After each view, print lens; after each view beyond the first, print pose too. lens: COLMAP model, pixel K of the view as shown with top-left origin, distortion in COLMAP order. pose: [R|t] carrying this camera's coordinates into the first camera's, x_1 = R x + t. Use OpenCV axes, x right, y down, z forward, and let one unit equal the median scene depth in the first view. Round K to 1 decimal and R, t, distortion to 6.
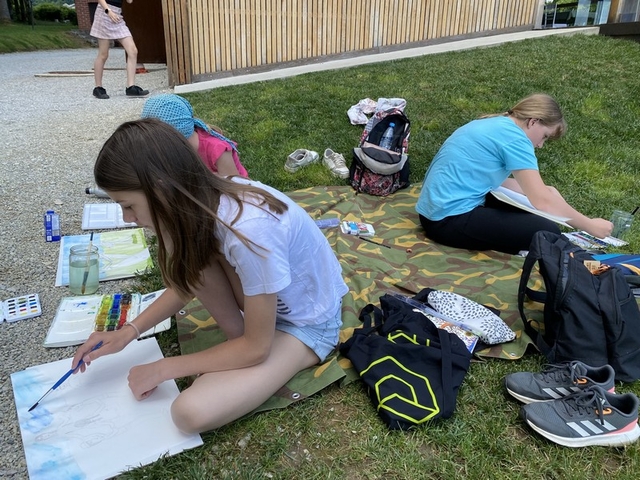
lens RADIAL K [[491.2, 0, 322.4], [0, 491.2, 236.7], [0, 0, 1]] dist [0.031507, -0.042192]
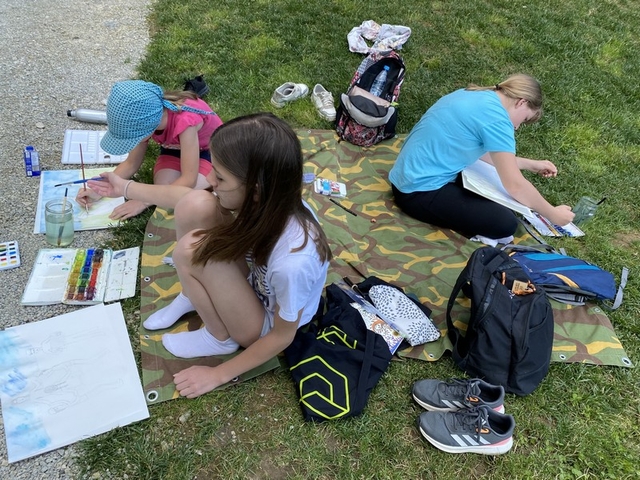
lens RADIAL K [[491.2, 0, 319.8], [0, 491.2, 243.9], [0, 0, 1]] dist [0.031507, -0.042192]
pose [[0.993523, 0.113521, 0.004910, 0.077665], [-0.110737, 0.957664, 0.265737, -0.233675], [0.025465, -0.264560, 0.964033, -0.031825]]
